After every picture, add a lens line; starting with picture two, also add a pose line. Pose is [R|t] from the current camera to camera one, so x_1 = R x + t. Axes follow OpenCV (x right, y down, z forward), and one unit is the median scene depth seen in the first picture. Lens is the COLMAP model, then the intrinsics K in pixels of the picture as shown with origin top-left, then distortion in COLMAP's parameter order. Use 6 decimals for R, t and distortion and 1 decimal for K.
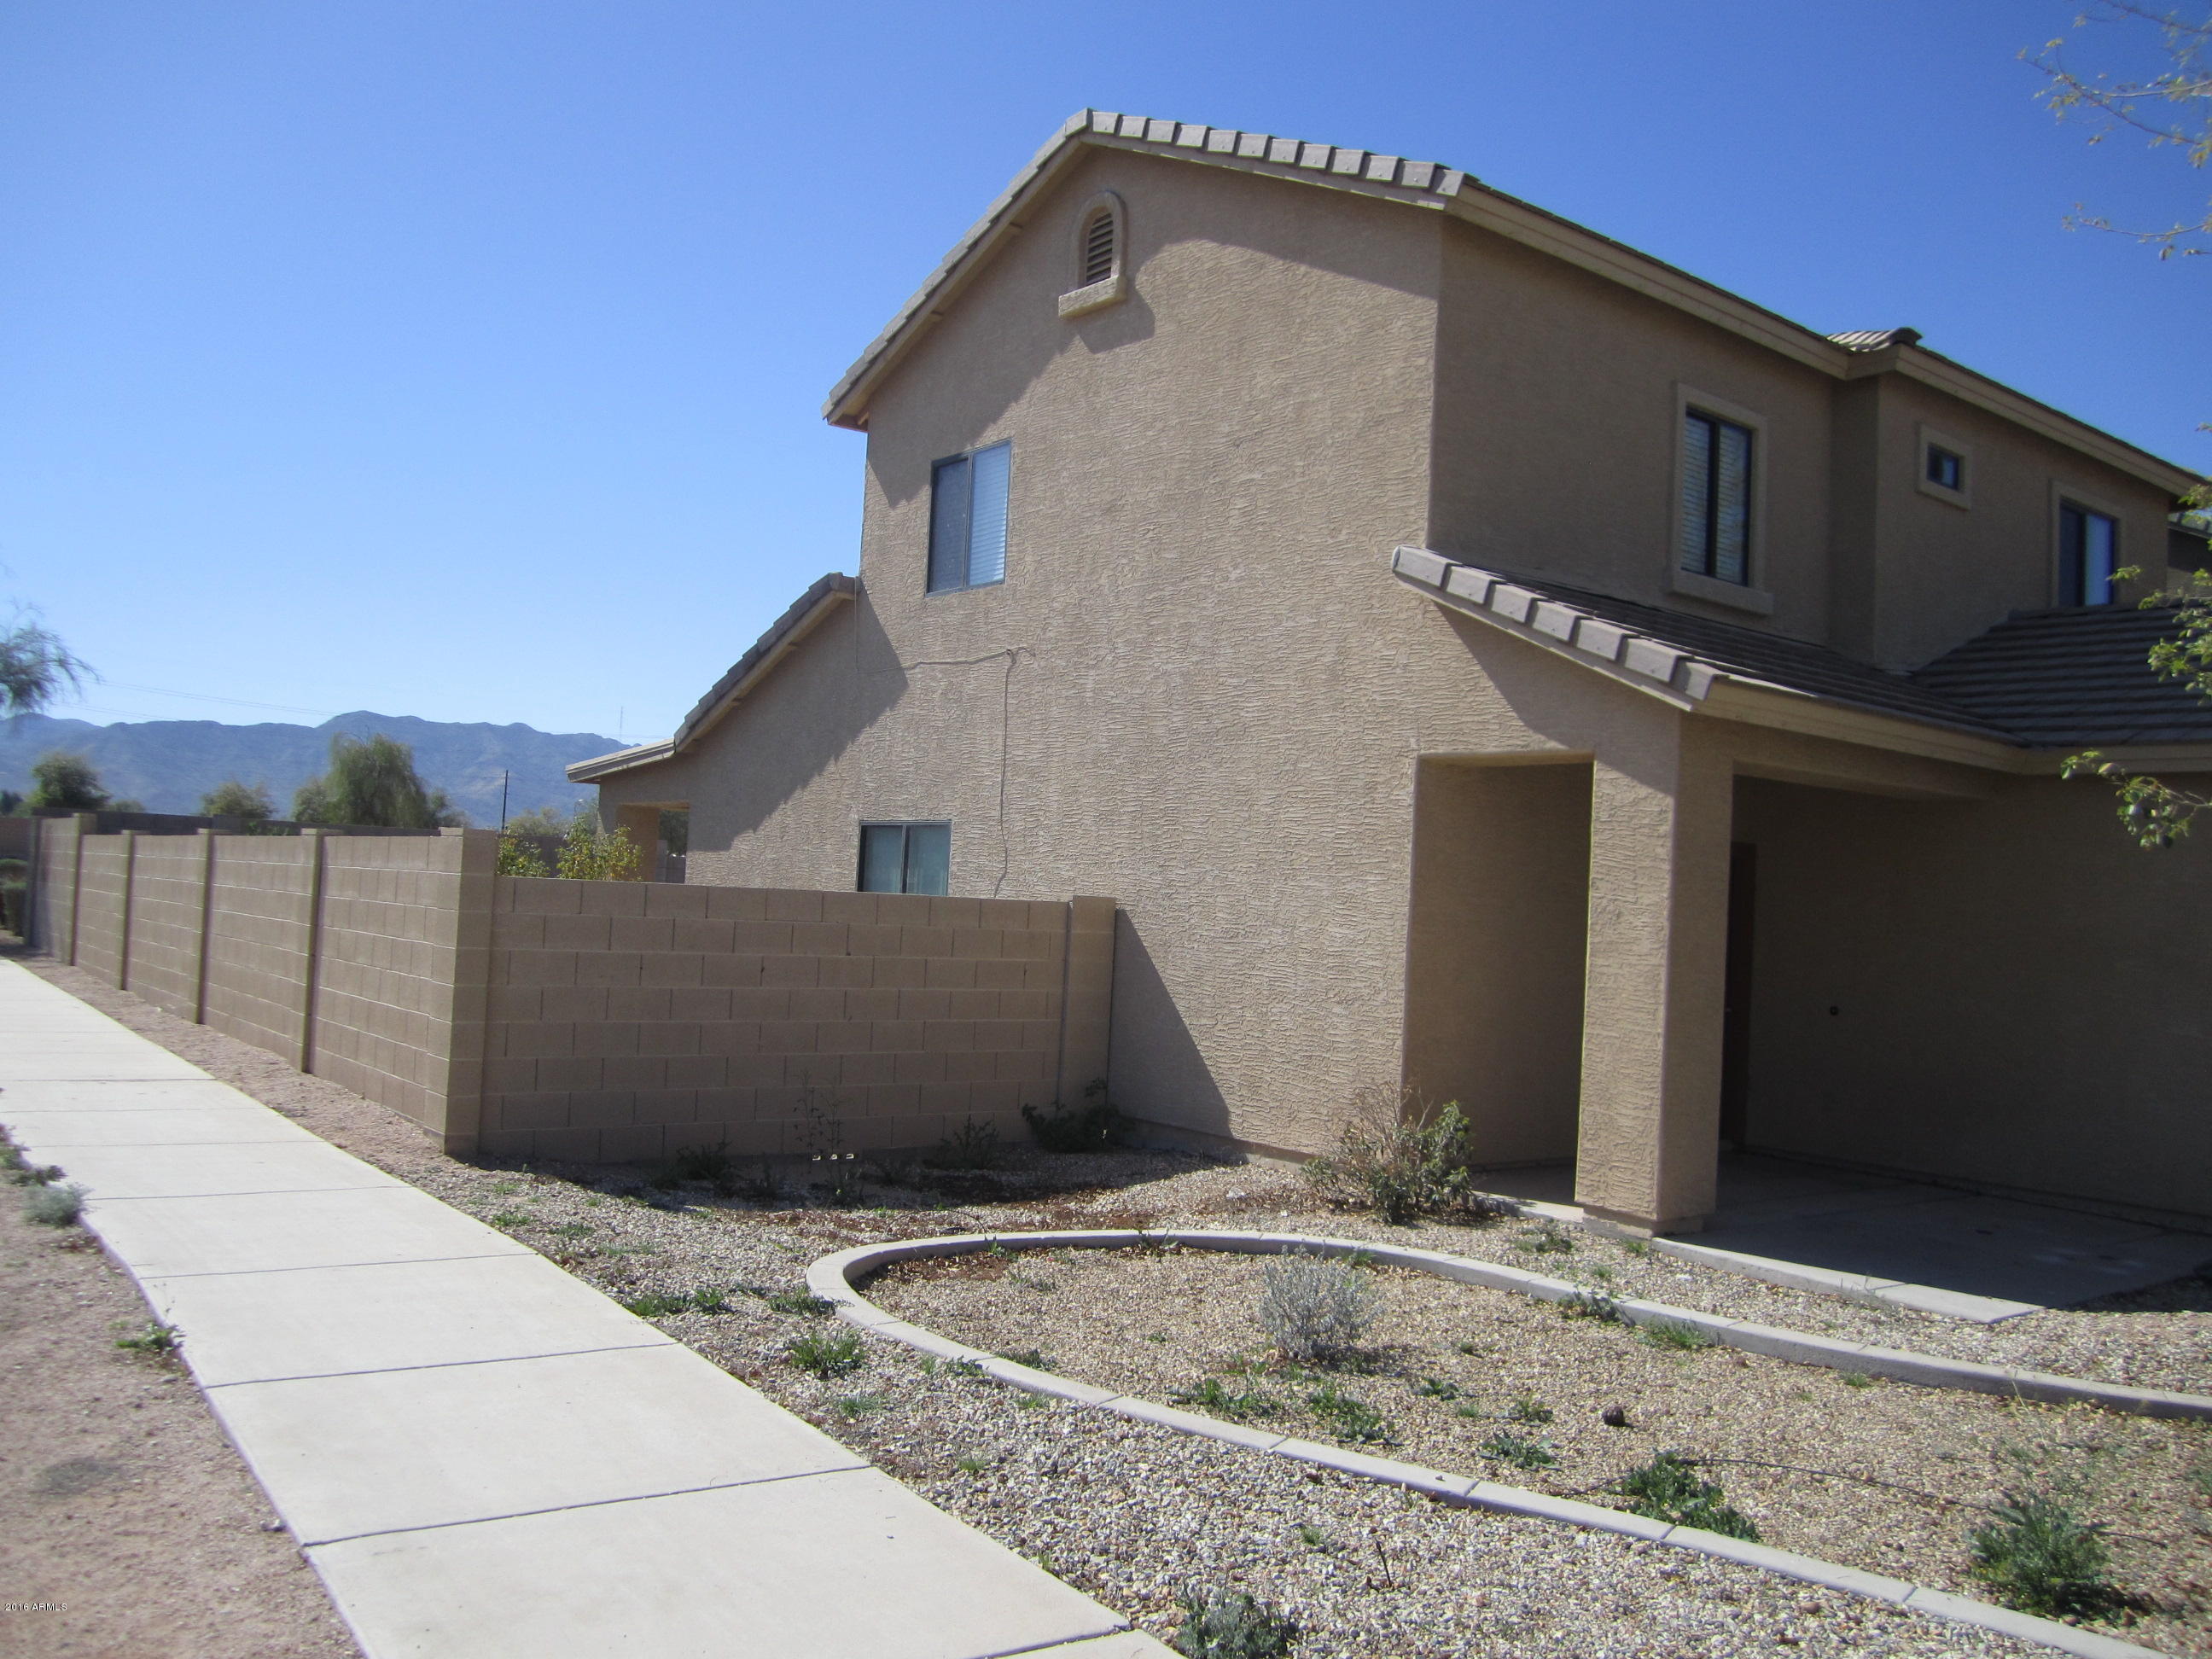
lens RADIAL K [[1831.8, 0, 1106.0], [0, 1831.8, 829.5], [0, 0, 1]] dist [-0.050533, 0.005335]
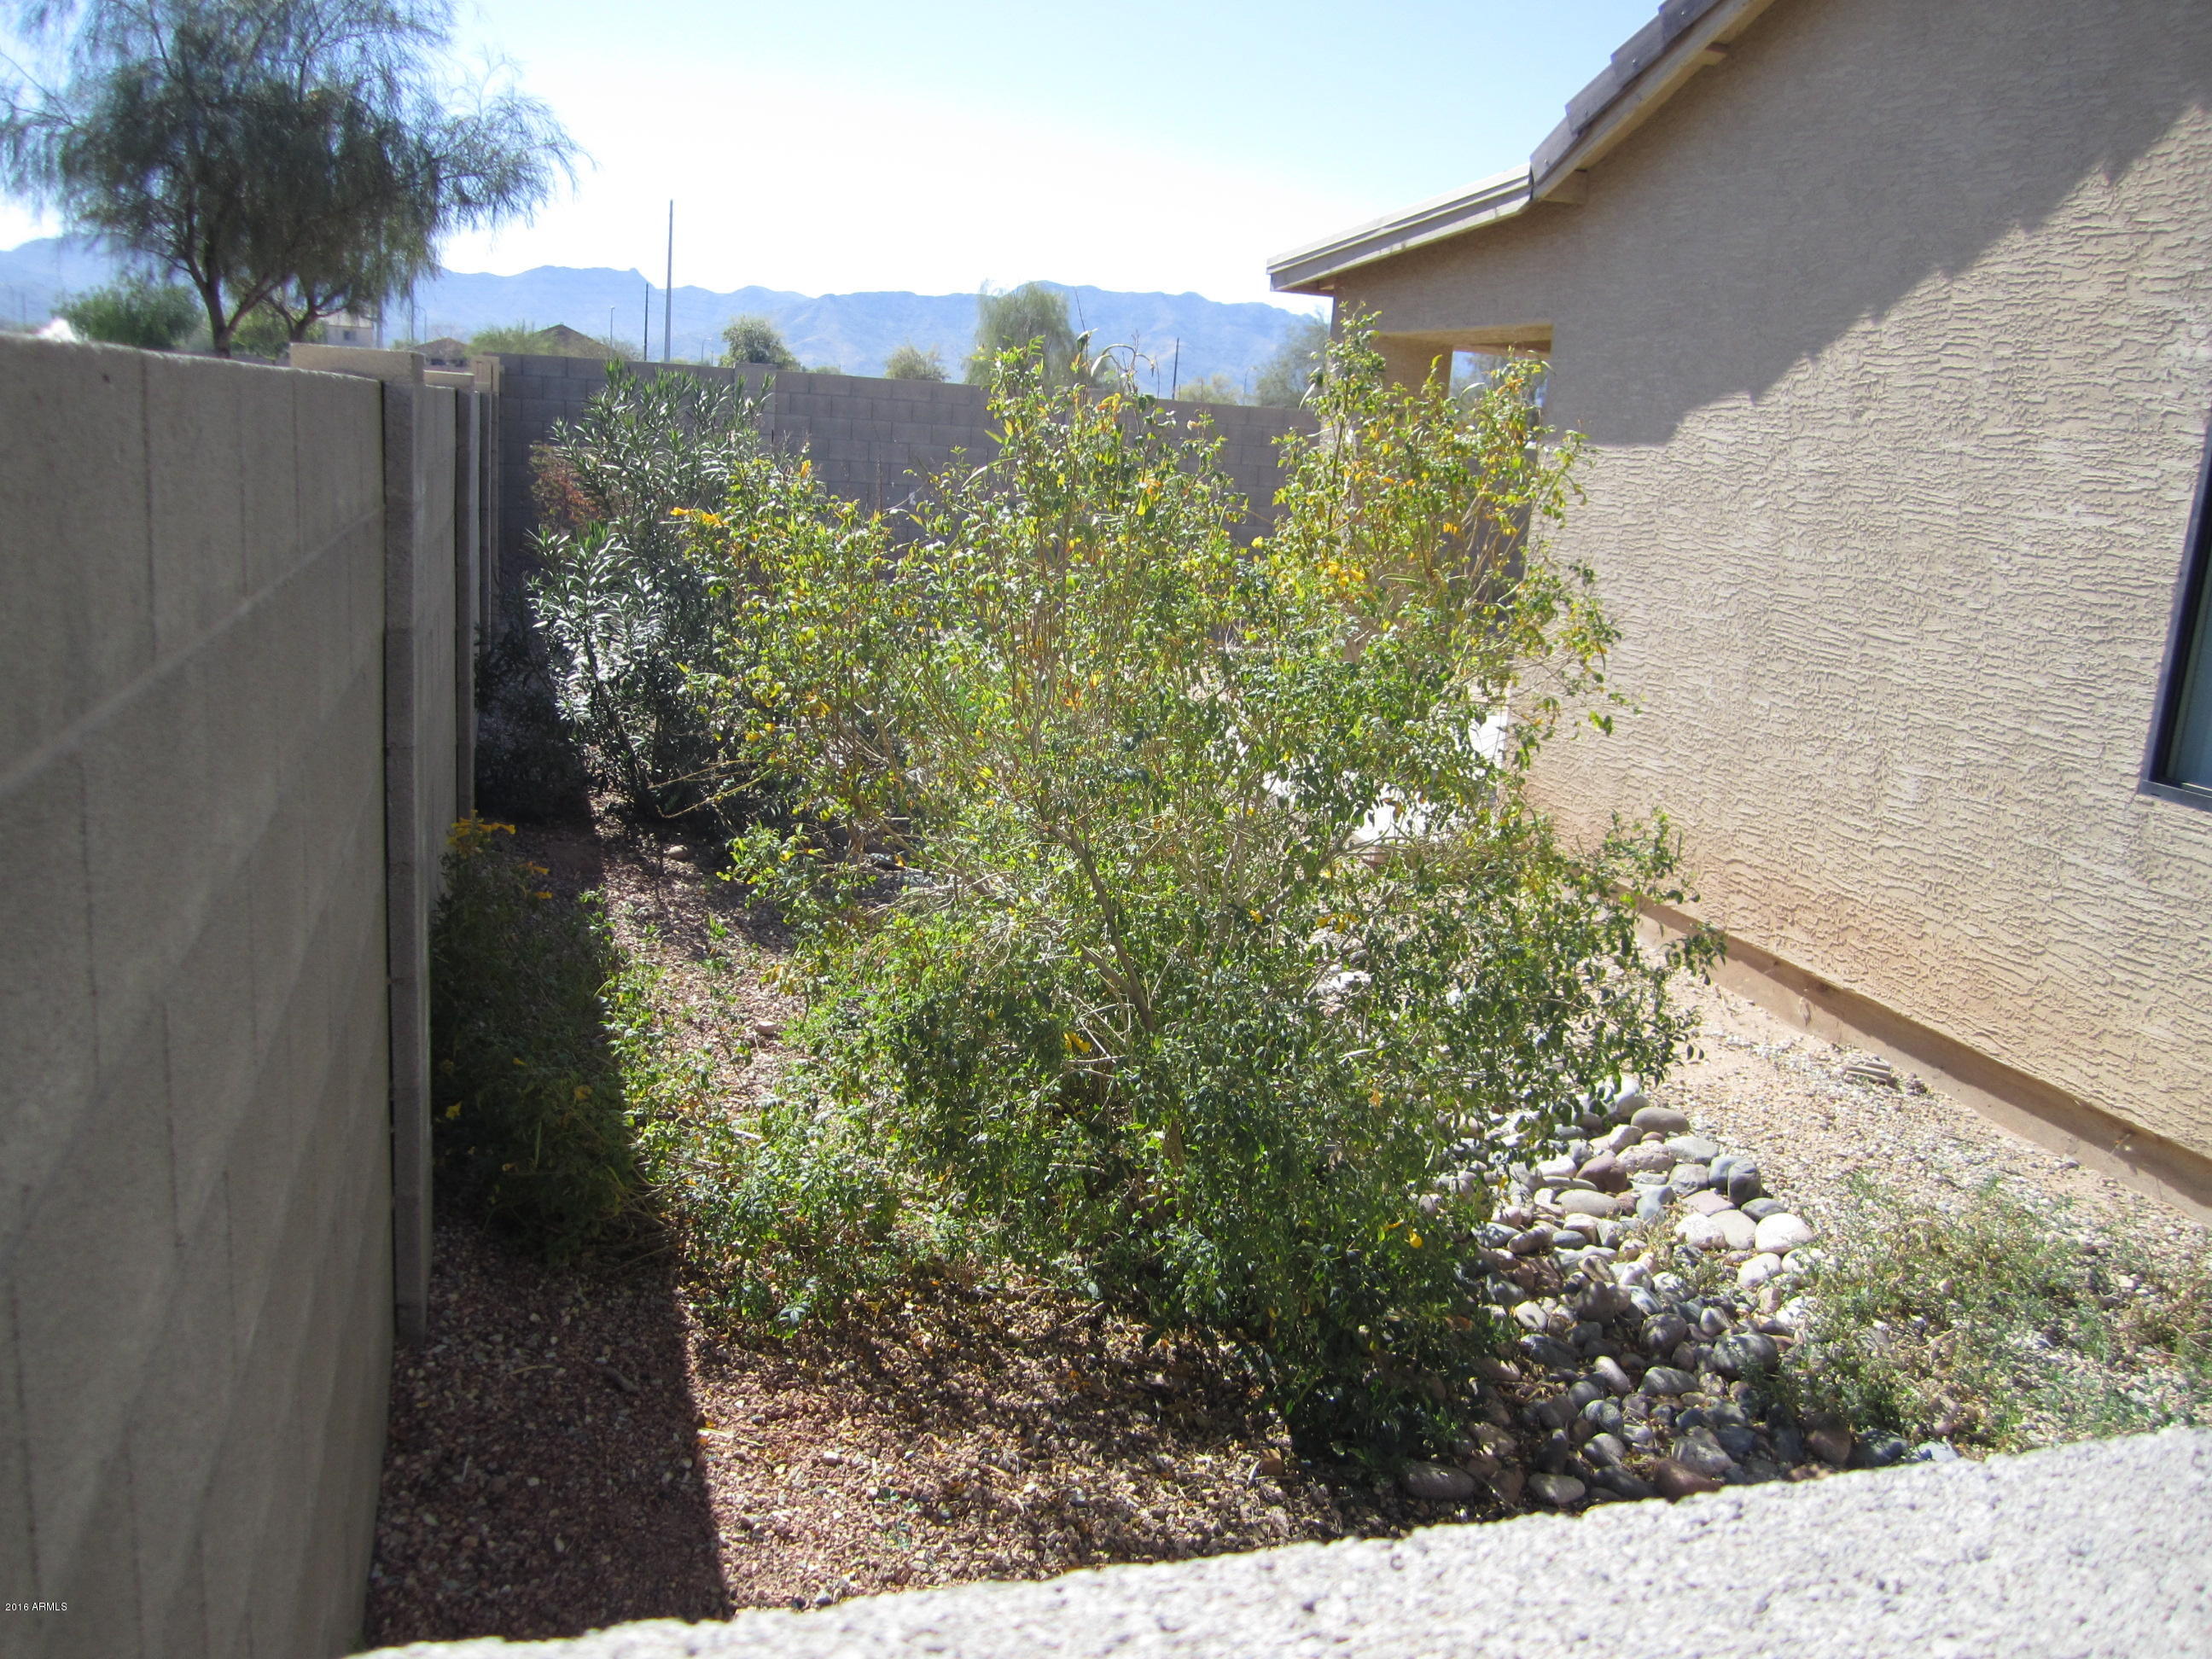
lens RADIAL K [[1831.8, 0, 1106.0], [0, 1831.8, 829.5], [0, 0, 1]] dist [-0.050533, 0.005335]
pose [[0.937435, 0.088263, -0.336787, -0.054996], [-0.009010, 0.973159, 0.229959, 0.000900], [0.348044, -0.212537, 0.913068, 0.175586]]
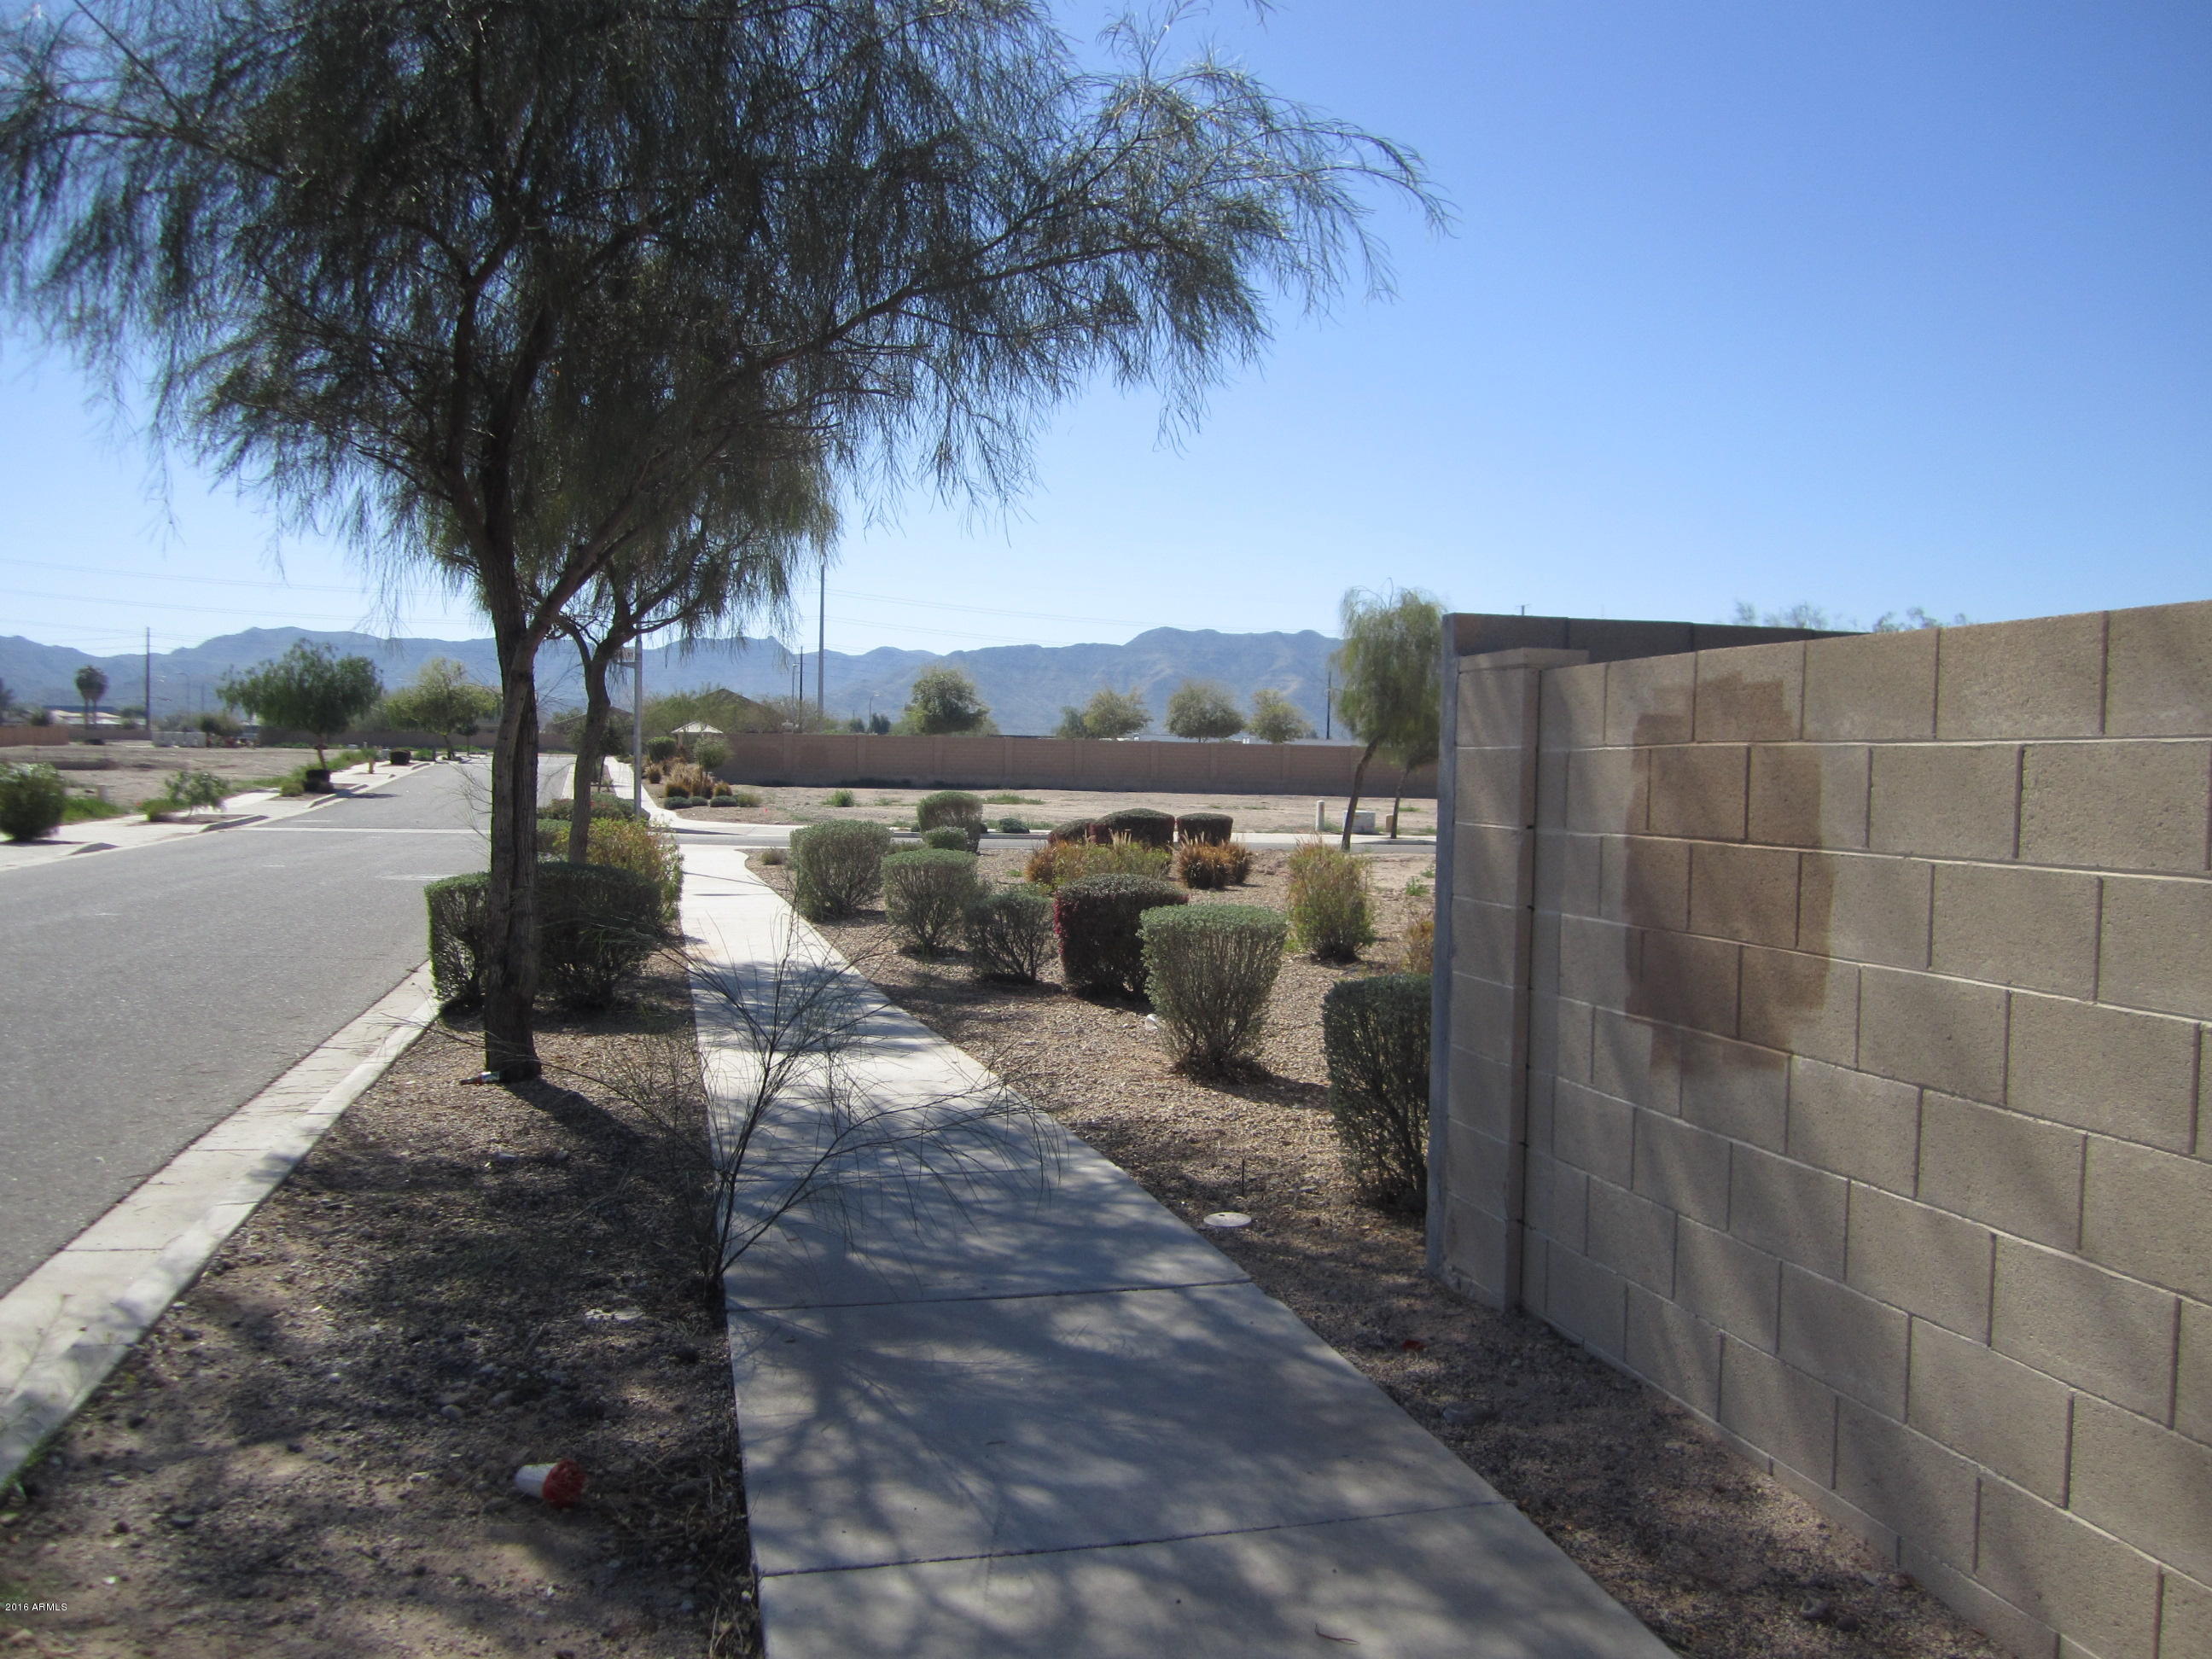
lens RADIAL K [[1831.8, 0, 1106.0], [0, 1831.8, 829.5], [0, 0, 1]] dist [-0.050533, 0.005335]
pose [[0.911653, -0.019975, -0.410476, -0.222710], [0.043619, 0.997879, 0.048317, -0.000254], [0.408640, -0.061953, 0.910591, 0.325159]]
